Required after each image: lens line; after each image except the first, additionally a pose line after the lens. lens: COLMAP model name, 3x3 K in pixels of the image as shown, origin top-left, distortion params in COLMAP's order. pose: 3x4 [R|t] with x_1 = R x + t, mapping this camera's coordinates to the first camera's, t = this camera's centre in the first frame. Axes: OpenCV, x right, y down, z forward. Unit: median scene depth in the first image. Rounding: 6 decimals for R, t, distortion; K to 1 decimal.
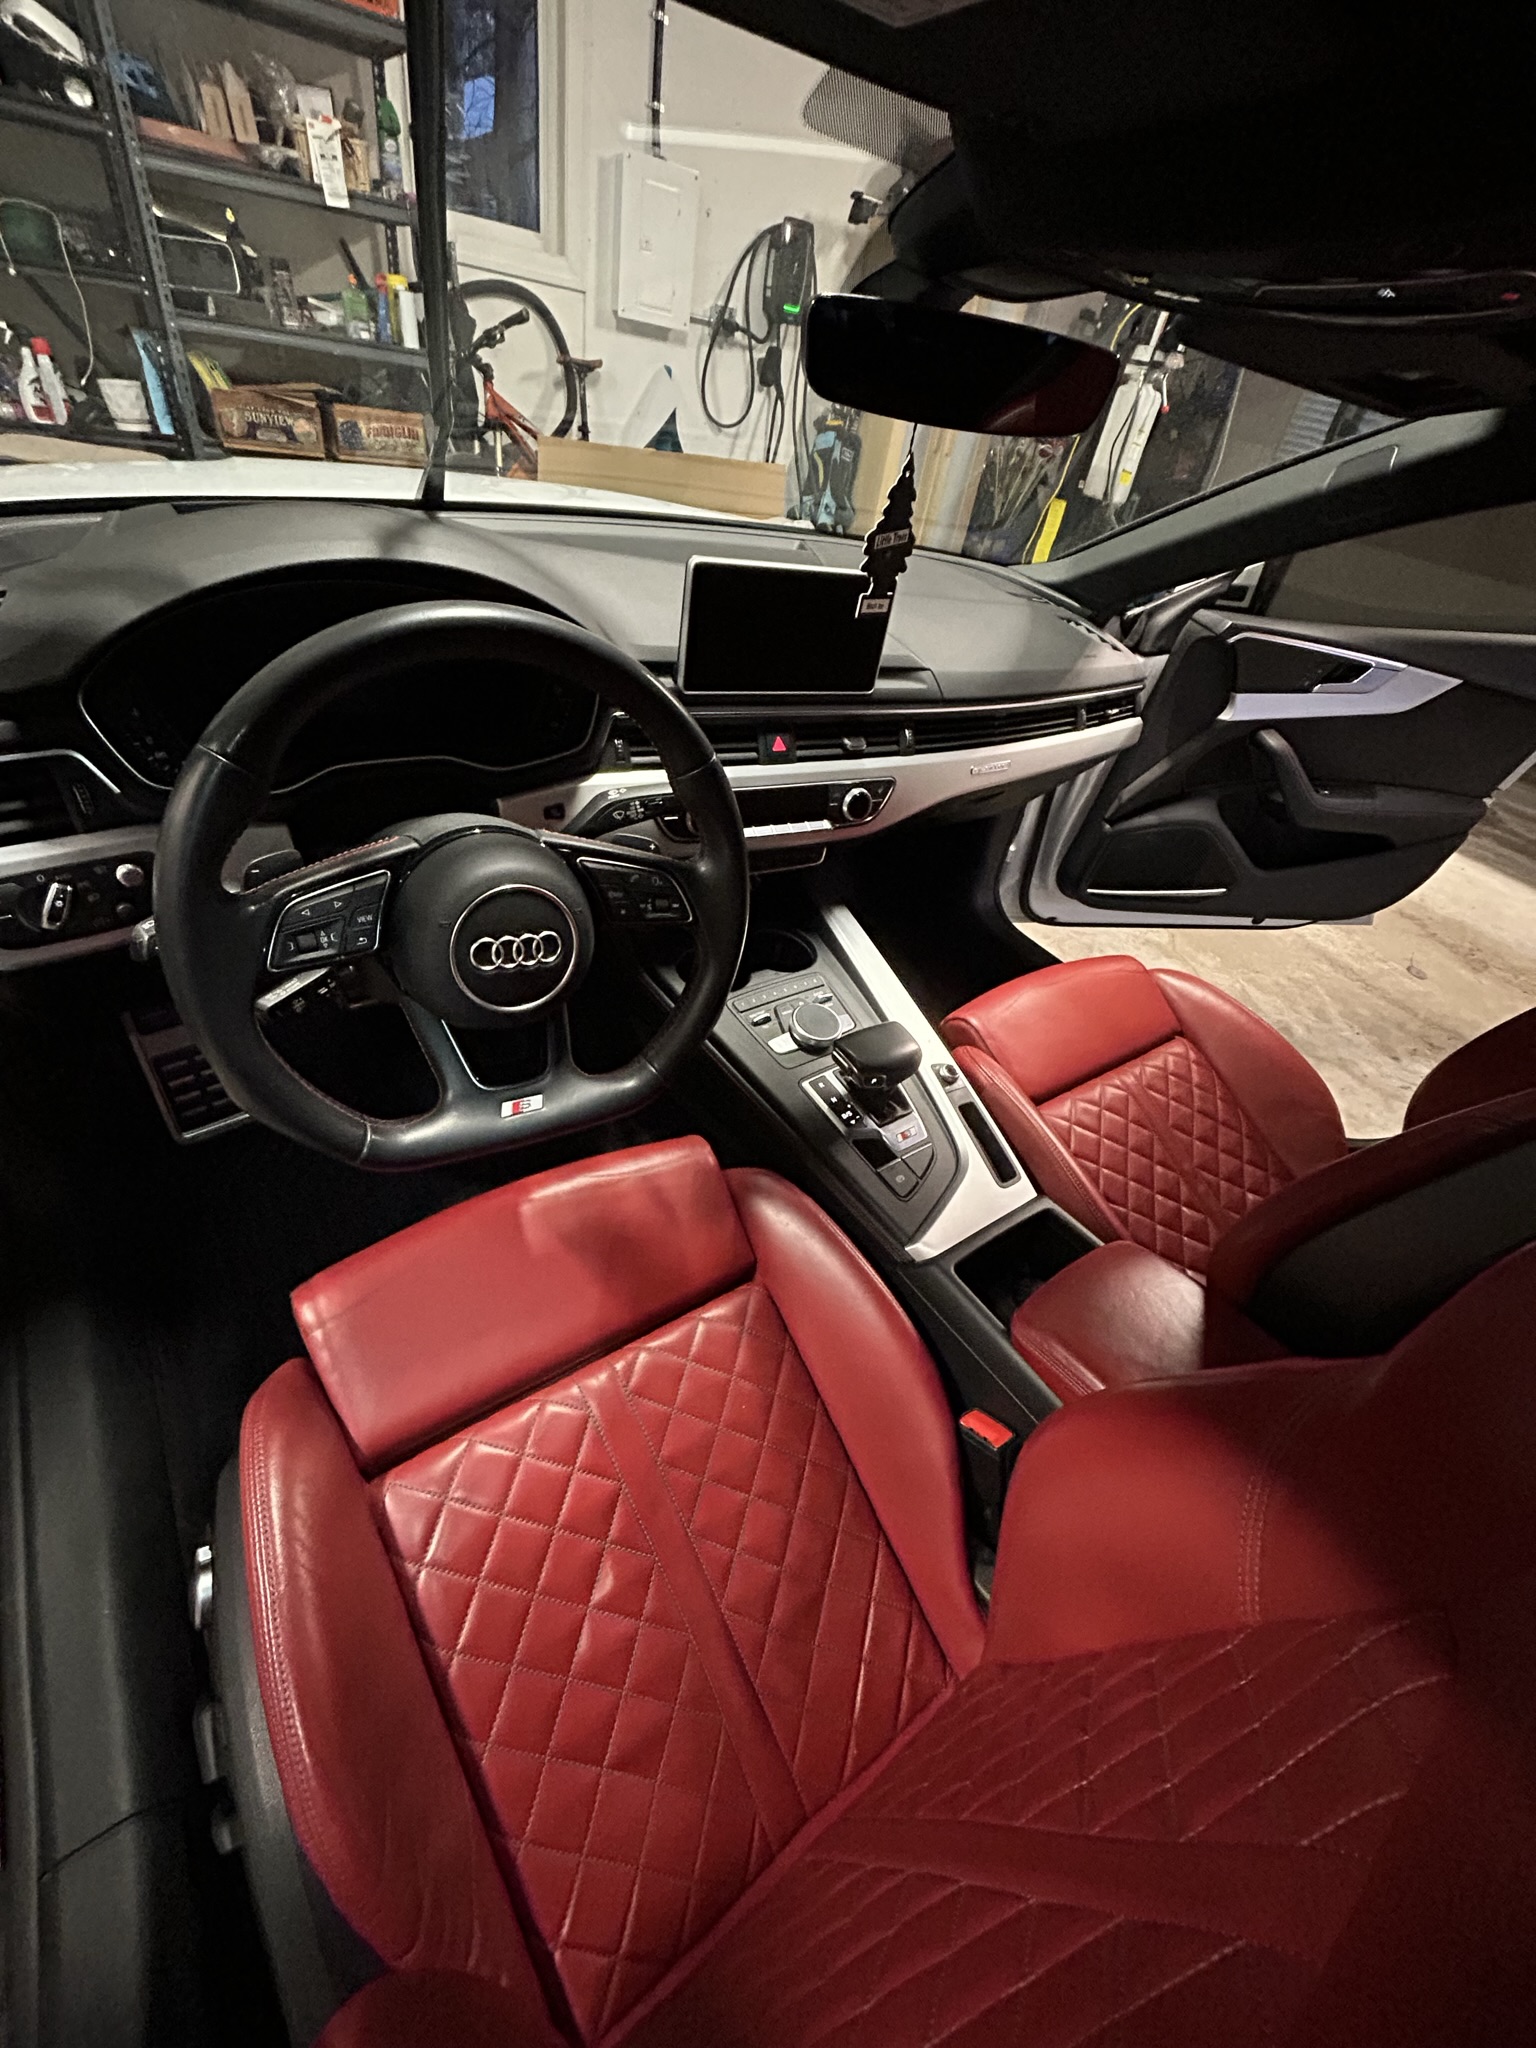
lens RADIAL K [[826.7, 0, 769.0], [0, 826.7, 1014.3], [0, 0, 1]] dist [-0.005678, 0.000789]
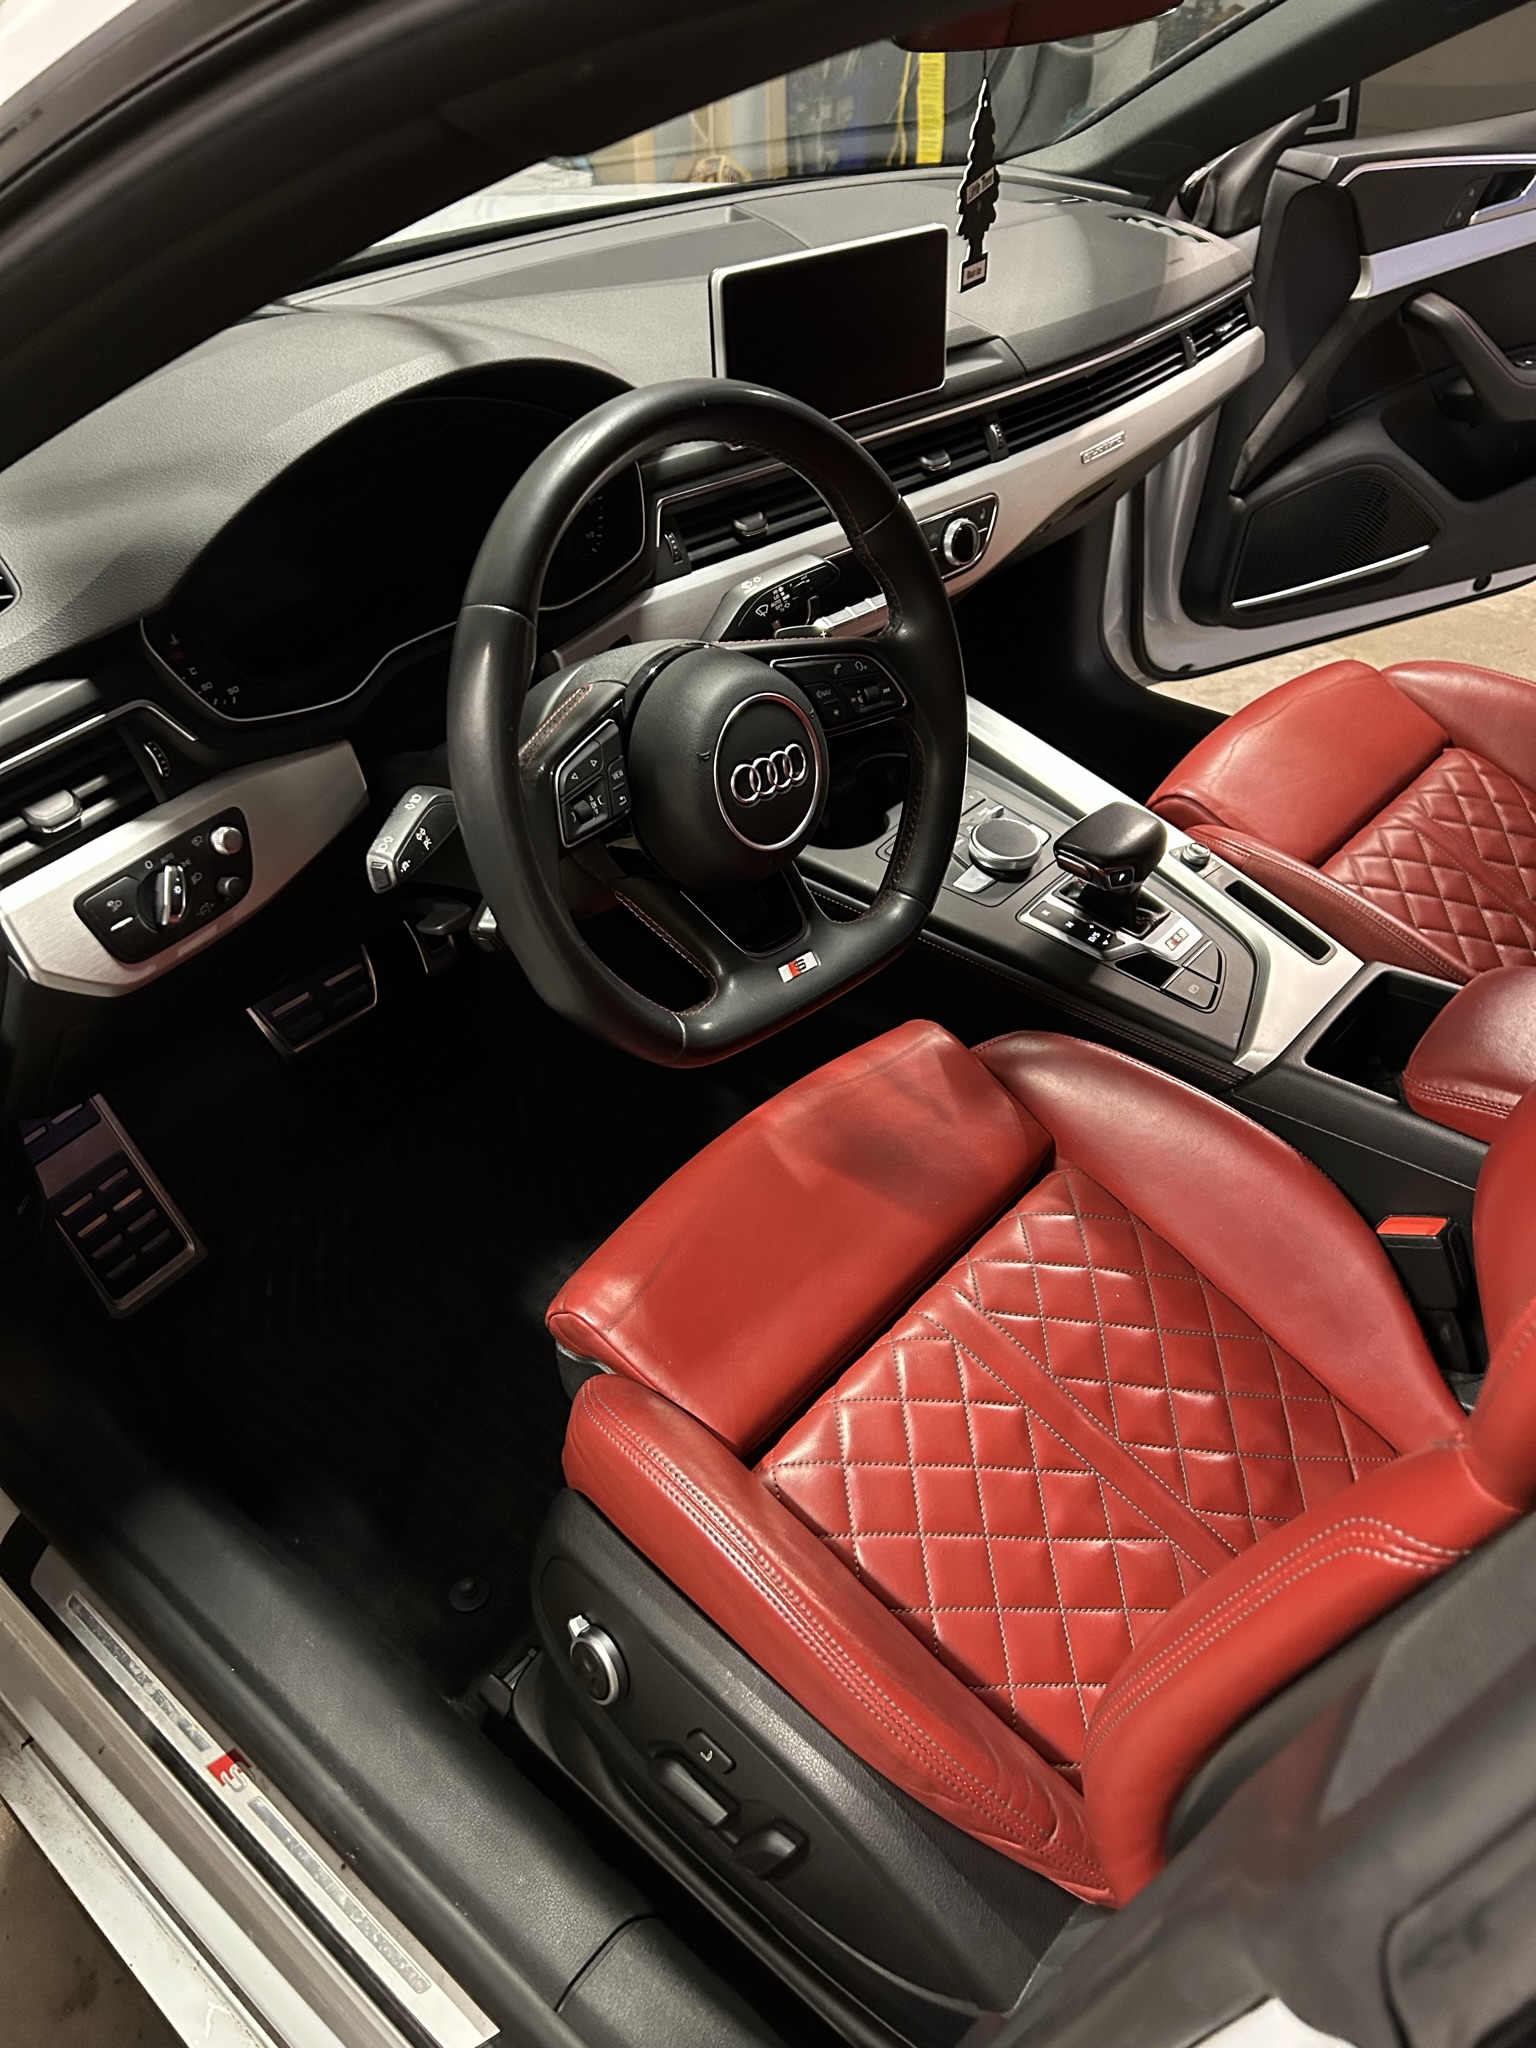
lens RADIAL K [[1552.3, 0, 765.6], [0, 1552.3, 1022.0], [0, 0, 1]] dist [0.036273, -0.048890]
pose [[0.951787, -0.294791, 0.084856, -0.335838], [0.295636, 0.955297, 0.002711, 0.105054], [-0.081862, 0.022506, 0.996390, -0.379173]]
